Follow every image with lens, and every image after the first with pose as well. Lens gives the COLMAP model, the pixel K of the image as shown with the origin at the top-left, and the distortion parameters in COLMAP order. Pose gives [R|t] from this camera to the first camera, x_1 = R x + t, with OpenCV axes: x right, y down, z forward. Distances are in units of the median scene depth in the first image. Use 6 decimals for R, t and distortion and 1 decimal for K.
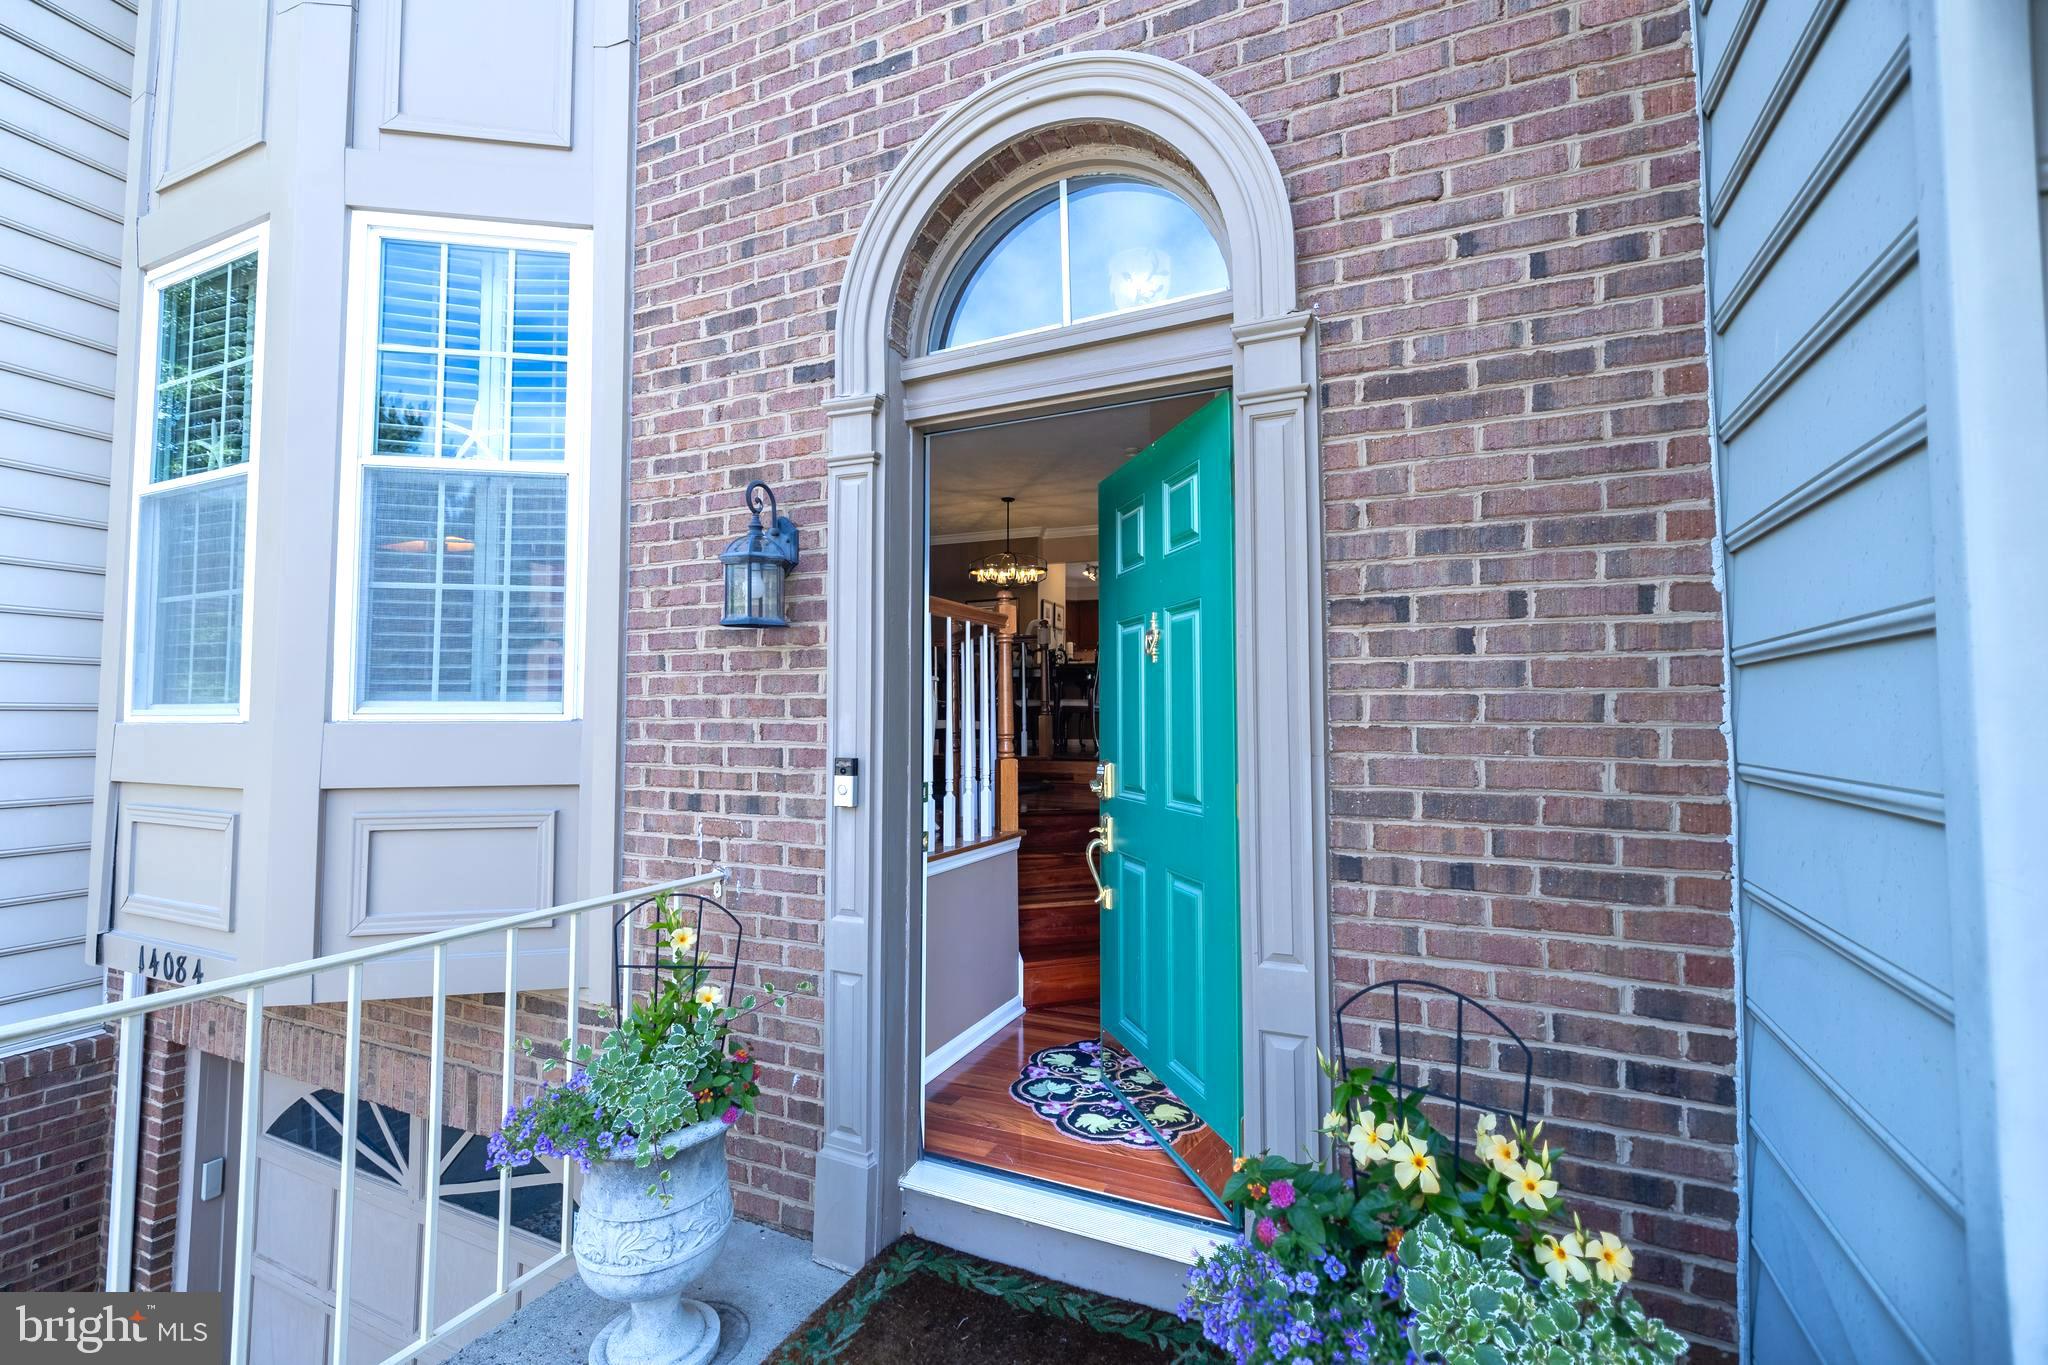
lens RADIAL K [[862.4, 0, 1022.1], [0, 862.4, 679.6], [0, 0, 1]] dist [-0.003479, 0.001997]
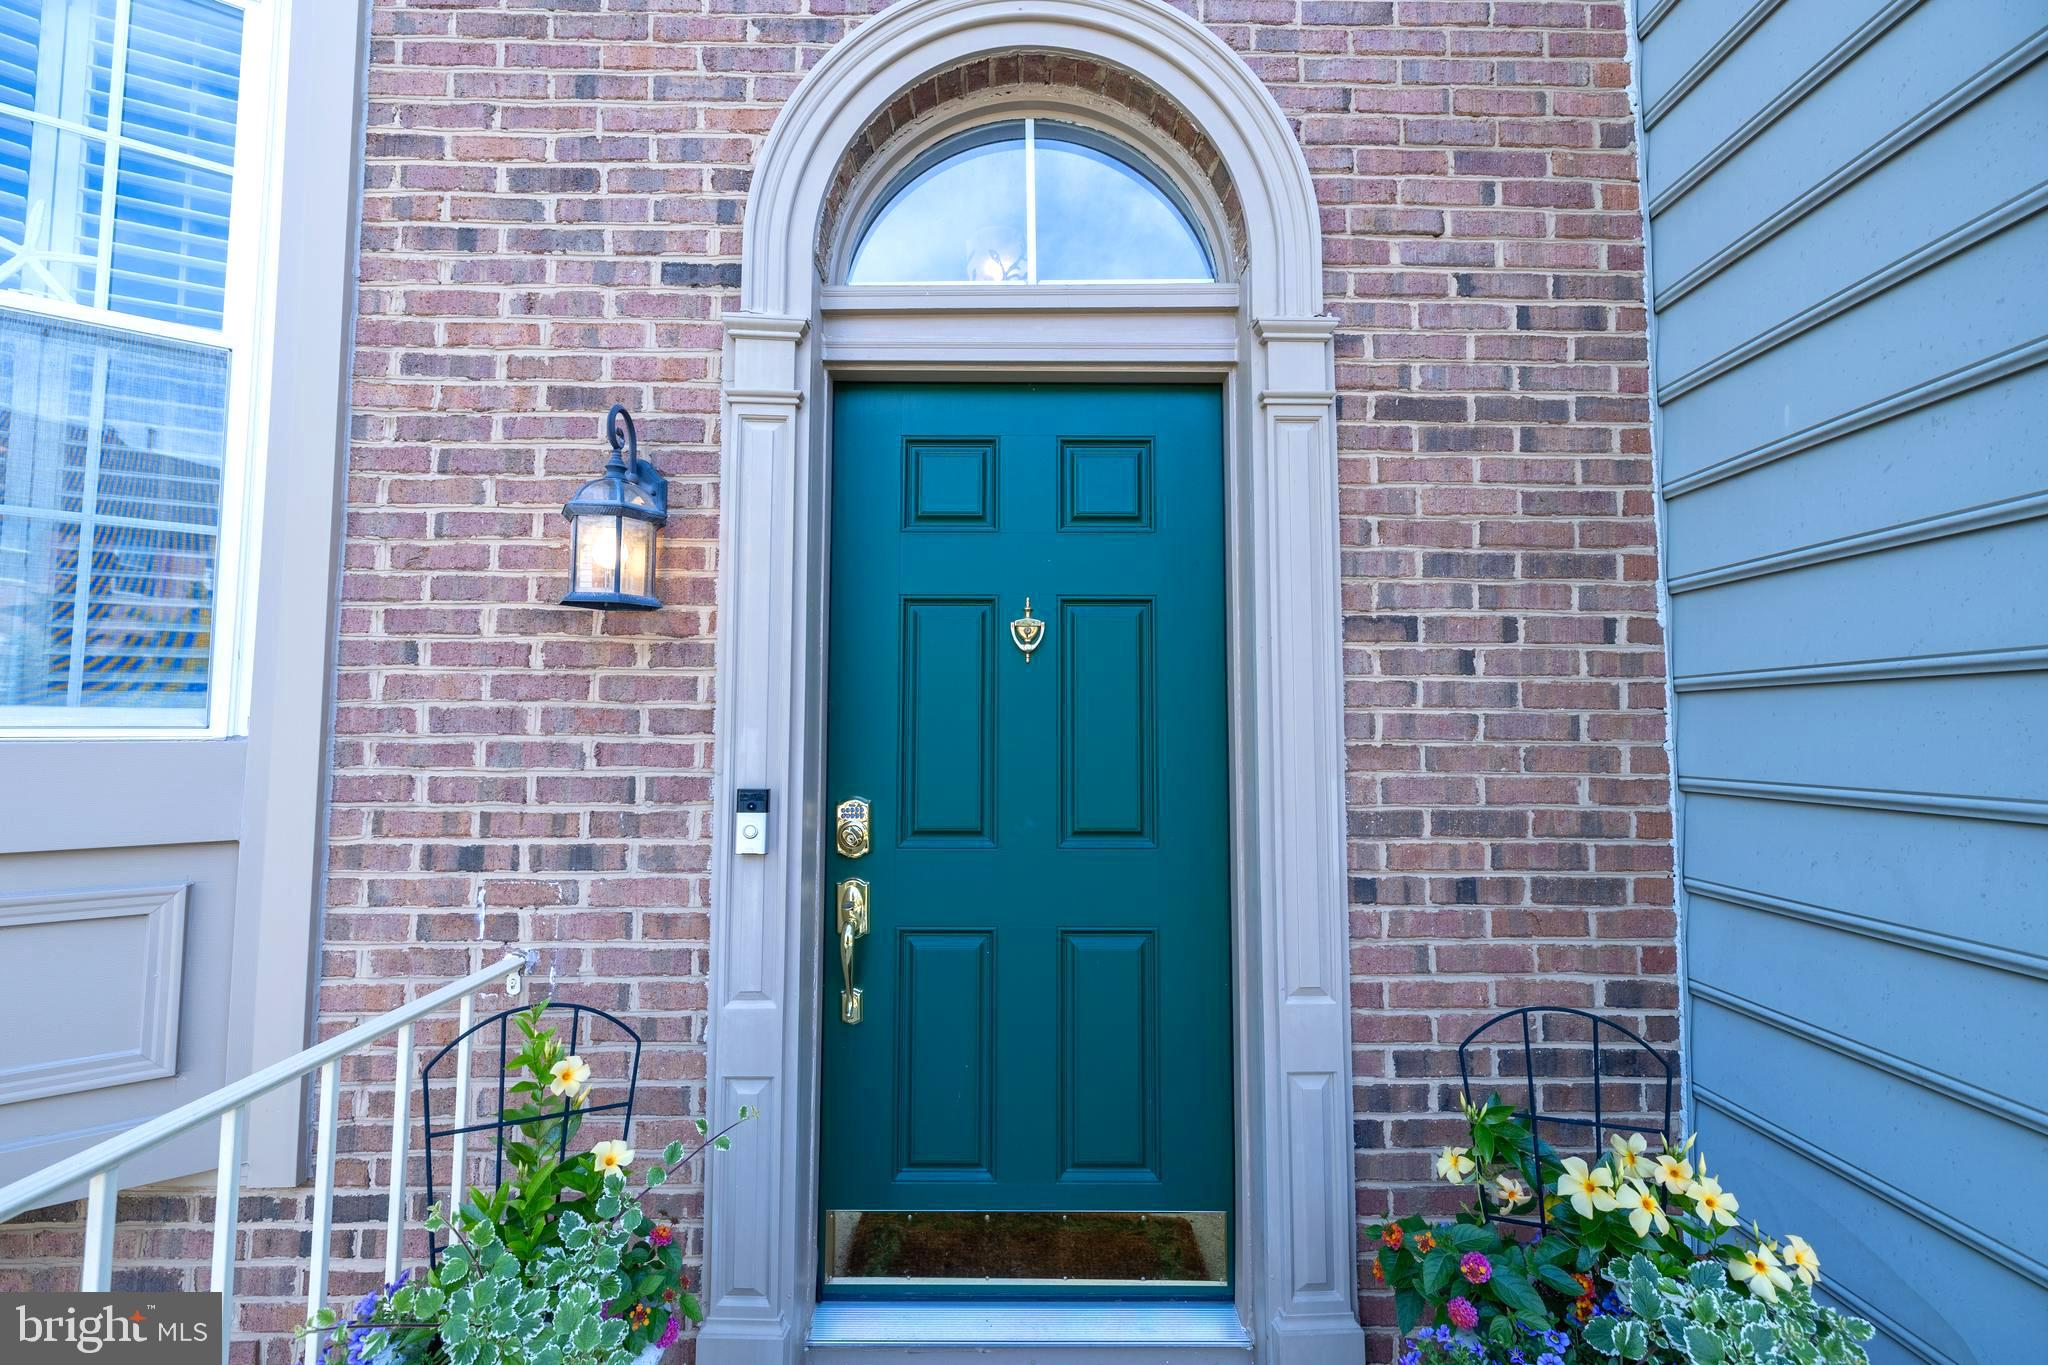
lens RADIAL K [[862.4, 0, 1028.3], [0, 862.4, 673.0], [0, 0, 1]] dist [-0.003479, 0.001997]
pose [[0.906264, 0.028815, 0.421729, -0.379959], [-0.020694, 0.999502, -0.023823, 0.003534], [-0.422205, 0.012862, 0.906409, 0.267823]]
